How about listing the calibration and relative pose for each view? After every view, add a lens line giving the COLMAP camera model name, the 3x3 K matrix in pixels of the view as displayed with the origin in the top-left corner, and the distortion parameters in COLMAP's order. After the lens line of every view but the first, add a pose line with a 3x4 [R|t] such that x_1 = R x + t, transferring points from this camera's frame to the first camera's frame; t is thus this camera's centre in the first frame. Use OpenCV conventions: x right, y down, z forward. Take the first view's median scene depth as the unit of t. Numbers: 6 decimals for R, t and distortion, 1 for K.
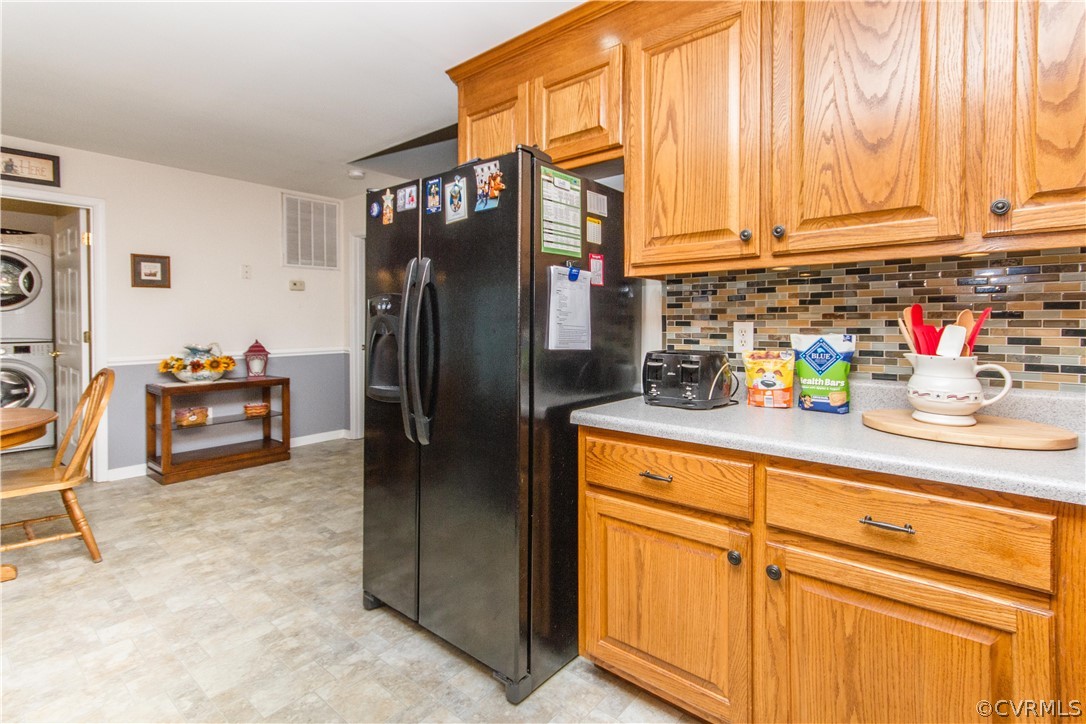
lens RADIAL K [[517.1, 0, 551.6], [0, 517.1, 340.6], [0, 0, 1]] dist [0.008753, -0.000634]
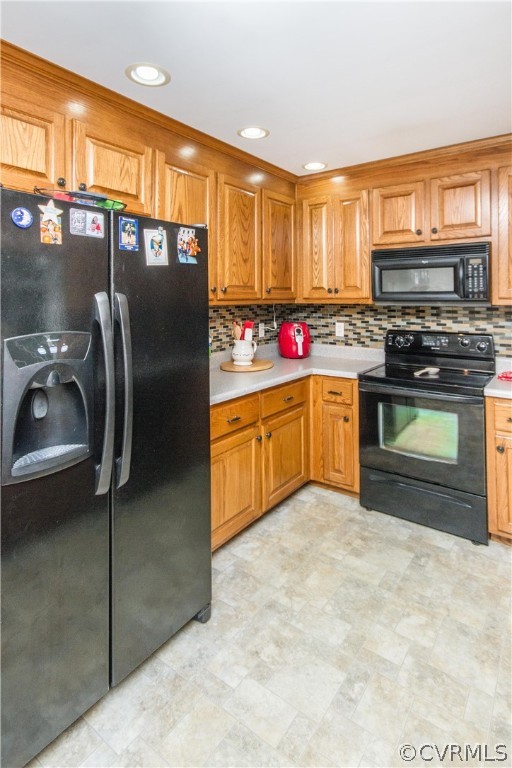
lens RADIAL K [[409.3, 0, 258.5], [0, 409.3, 297.6], [0, 0, 1]] dist [0.001752, -0.000056]
pose [[-0.060313, -0.002797, 0.998176, -1.090354], [0.036172, 0.999333, 0.004986, -0.155221], [-0.997524, 0.036406, -0.060171, 0.831617]]
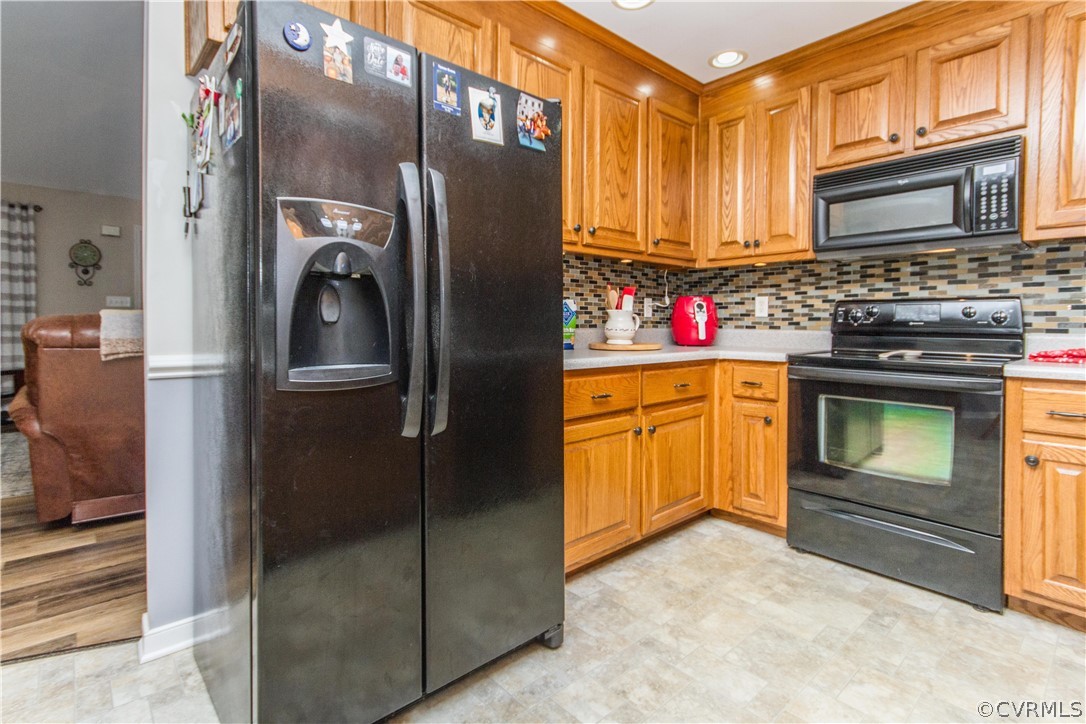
lens RADIAL K [[517.1, 0, 544.8], [0, 517.1, 343.2], [0, 0, 1]] dist [0.008753, -0.000634]
pose [[0.148523, -0.038849, 0.988146, -0.987986], [0.031915, 0.998896, 0.034474, 0.062193], [-0.988394, 0.026416, 0.149599, 0.793657]]
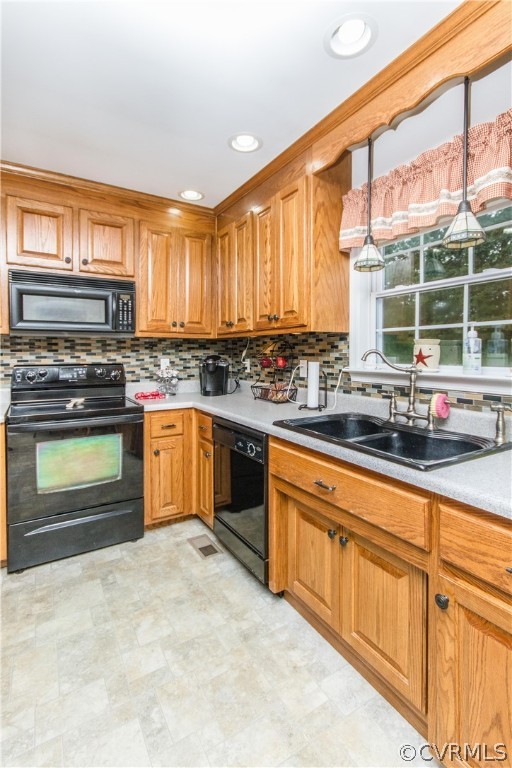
lens RADIAL K [[365.7, 0, 256.9], [0, 365.7, 361.8], [0, 0, 1]] dist [0.008753, -0.000634]
pose [[-0.947986, -0.013864, 0.318009, -0.657774], [0.007399, 0.997821, 0.065557, -0.082638], [-0.318225, 0.064500, -0.945818, 1.202766]]
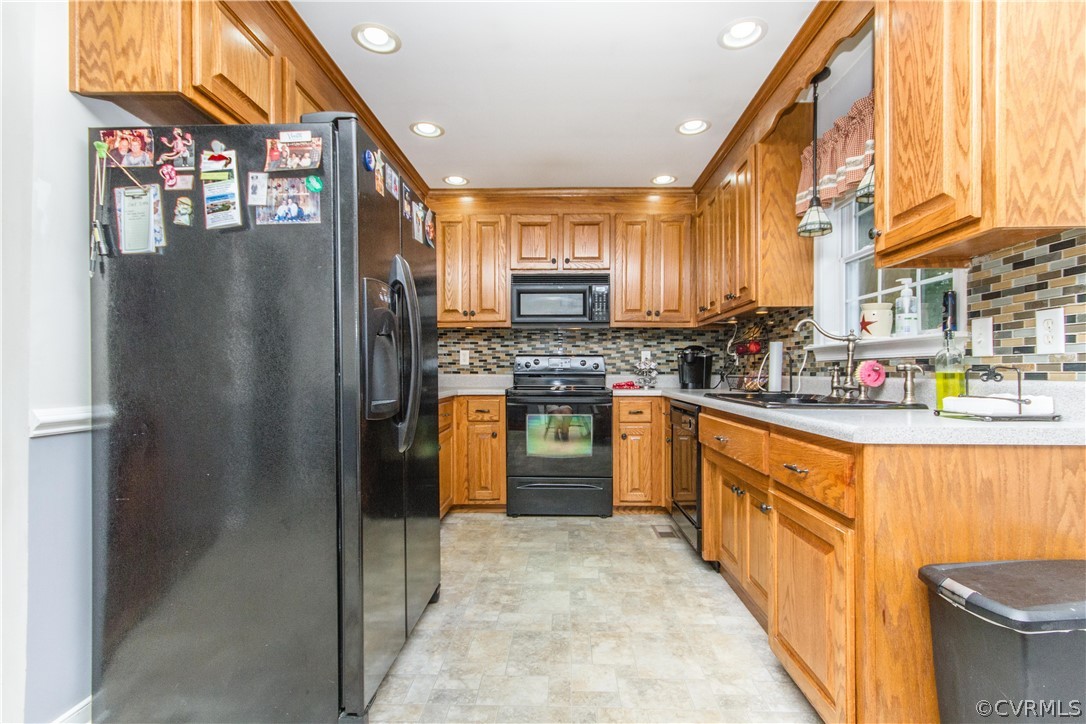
lens RADIAL K [[517.1, 0, 554.3], [0, 517.1, 388.7], [0, 0, 1]] dist [0.008753, -0.000634]
pose [[-0.627249, -0.028809, 0.778286, -1.289159], [0.027414, 0.997880, 0.059032, 0.036949], [-0.778336, 0.058363, -0.625129, 1.521837]]
